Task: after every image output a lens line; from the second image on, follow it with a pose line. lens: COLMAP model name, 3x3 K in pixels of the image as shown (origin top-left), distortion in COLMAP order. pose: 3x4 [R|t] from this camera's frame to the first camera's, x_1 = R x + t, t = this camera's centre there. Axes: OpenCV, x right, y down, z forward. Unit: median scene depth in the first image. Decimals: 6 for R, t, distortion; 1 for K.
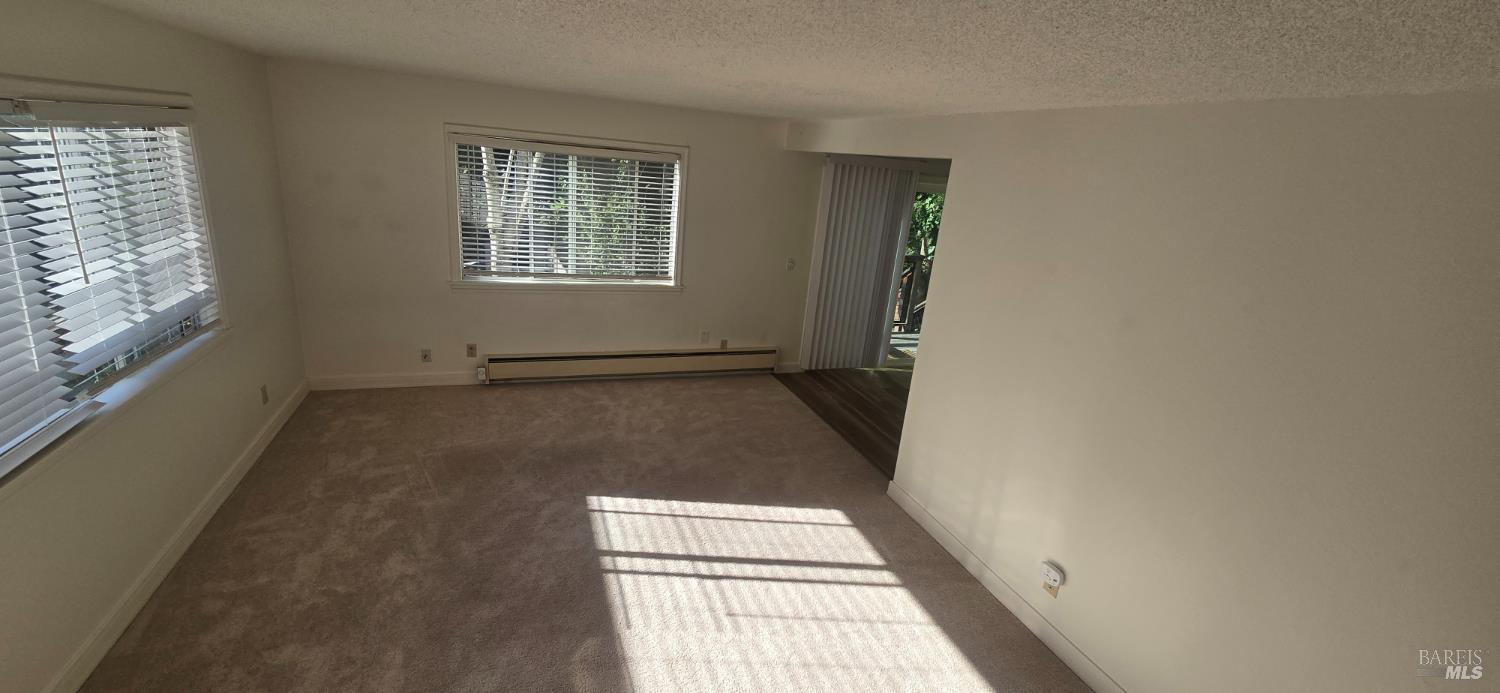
lens RADIAL K [[614.9, 0, 757.5], [0, 614.9, 350.7], [0, 0, 1]] dist [-0.002023, 0.000816]
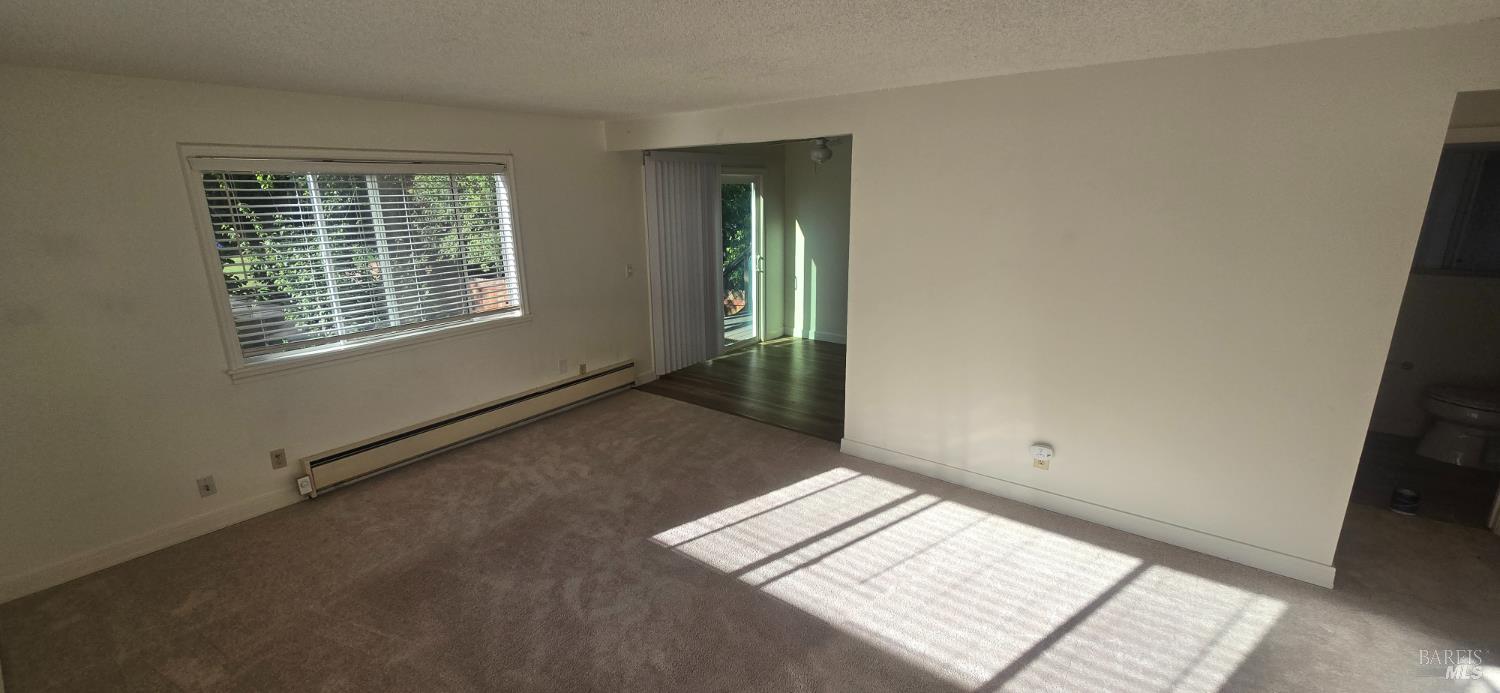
lens RADIAL K [[614.9, 0, 794.7], [0, 614.9, 336.4], [0, 0, 1]] dist [-0.002023, 0.000816]
pose [[0.826380, -0.233893, 0.512241, -0.290099], [0.253106, 0.966870, 0.033154, -0.009763], [-0.503025, 0.102254, 0.858202, 0.079001]]
